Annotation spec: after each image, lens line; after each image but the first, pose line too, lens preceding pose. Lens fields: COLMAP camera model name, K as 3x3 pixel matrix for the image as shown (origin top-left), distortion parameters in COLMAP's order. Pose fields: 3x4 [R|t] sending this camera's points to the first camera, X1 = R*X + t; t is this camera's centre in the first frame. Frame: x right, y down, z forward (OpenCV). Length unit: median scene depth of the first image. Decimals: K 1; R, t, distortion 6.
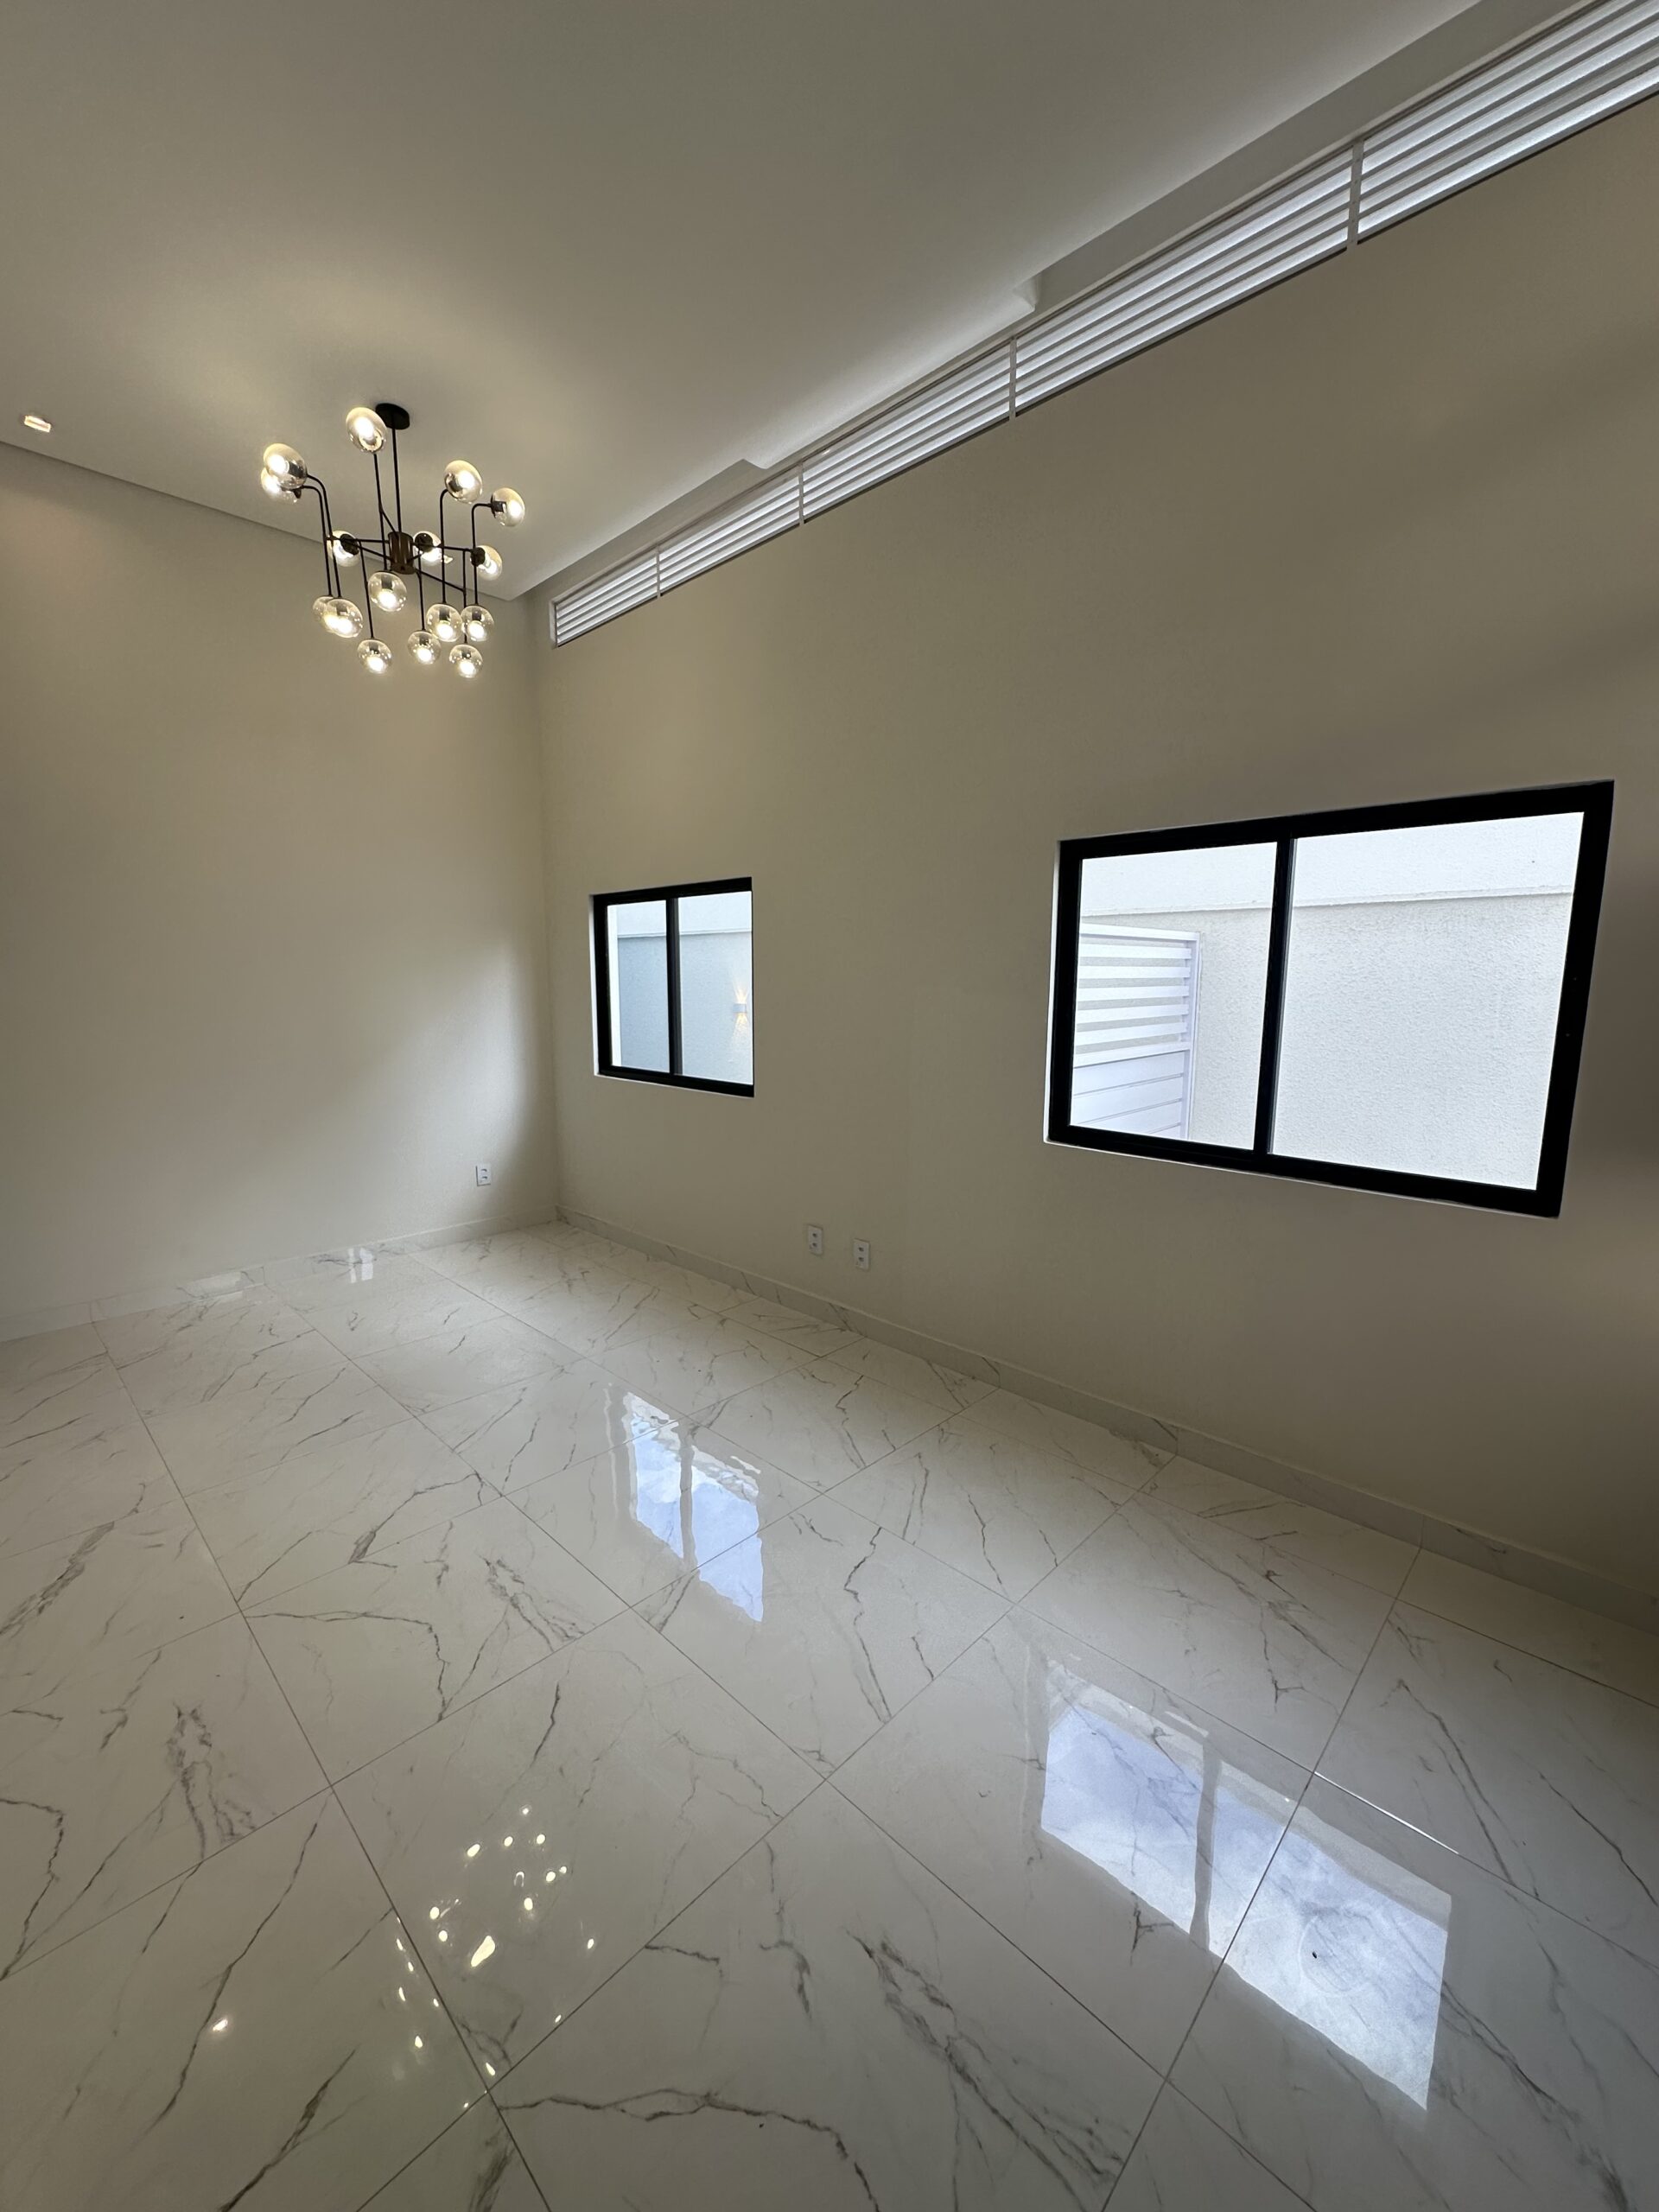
lens RADIAL K [[887.6, 0, 829.5], [0, 887.6, 1106.0], [0, 0, 1]] dist [-0.001511, -0.000368]
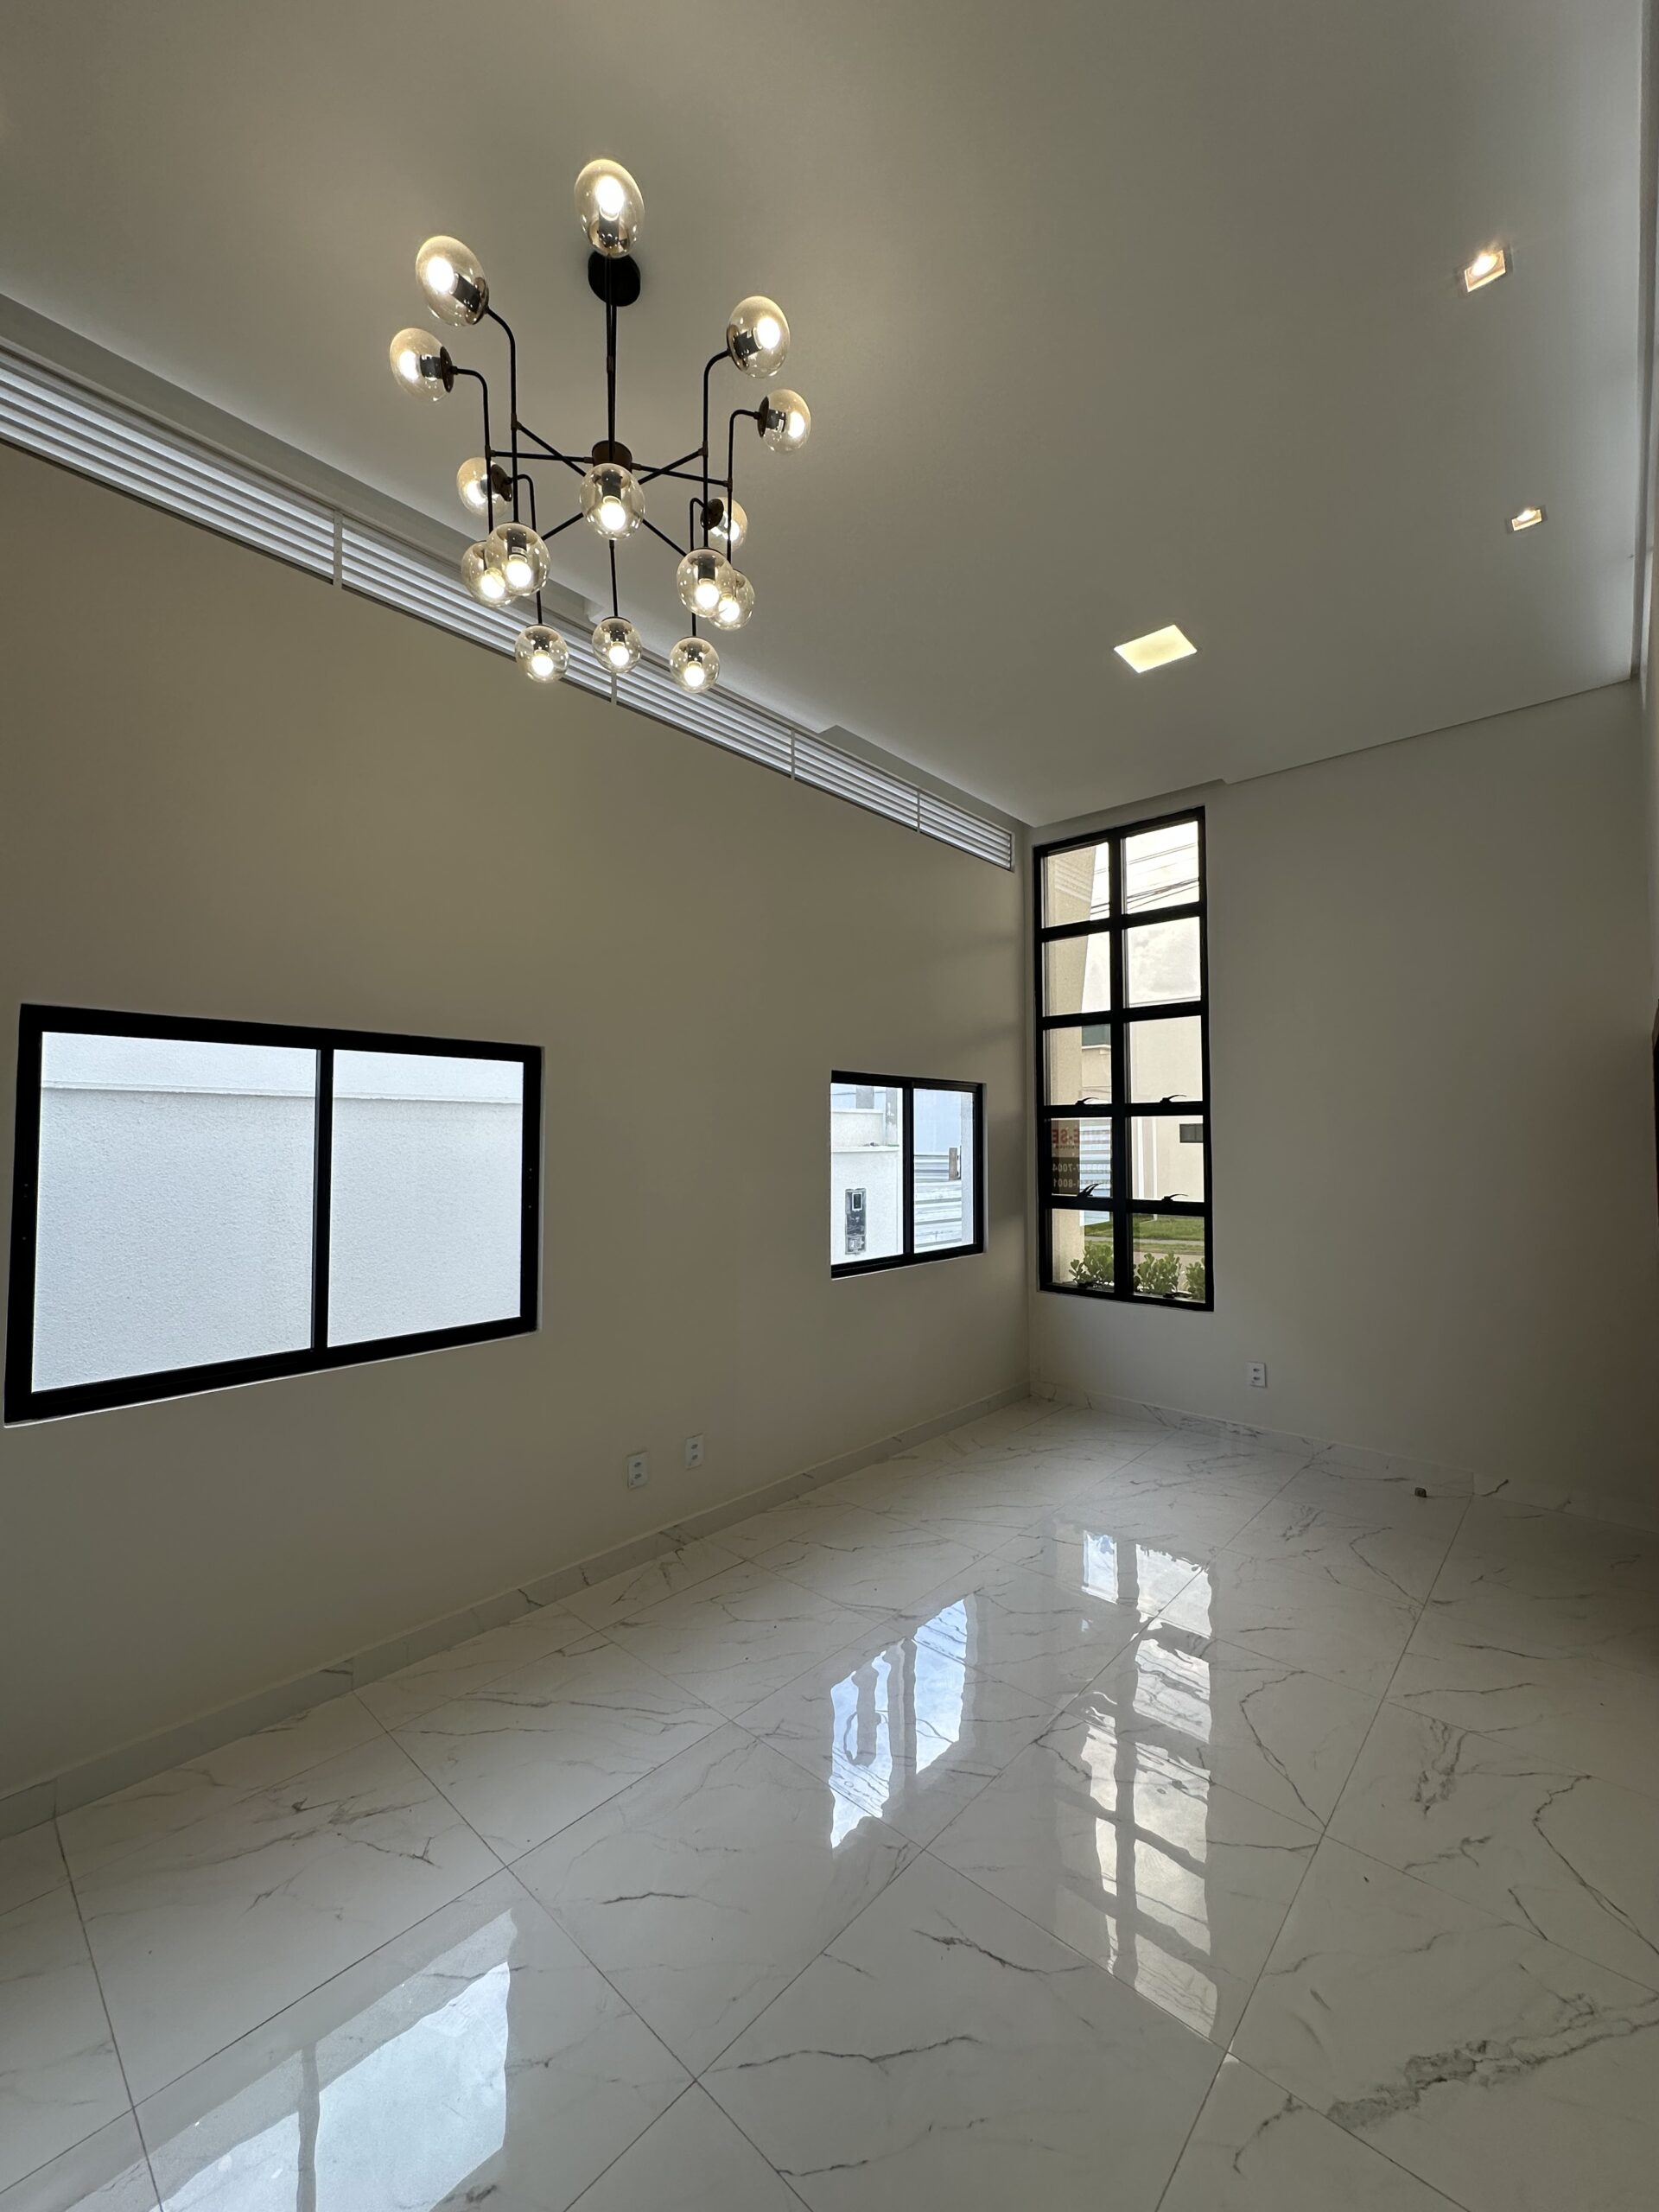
lens RADIAL K [[876.1, 0, 831.1], [0, 876.1, 1123.2], [0, 0, 1]] dist [-0.000159, -0.006790]
pose [[-0.035895, 0.026990, 0.998991, -2.488040], [0.160214, 0.986861, -0.020906, -0.378328], [-0.986429, 0.159302, -0.039747, 2.242954]]
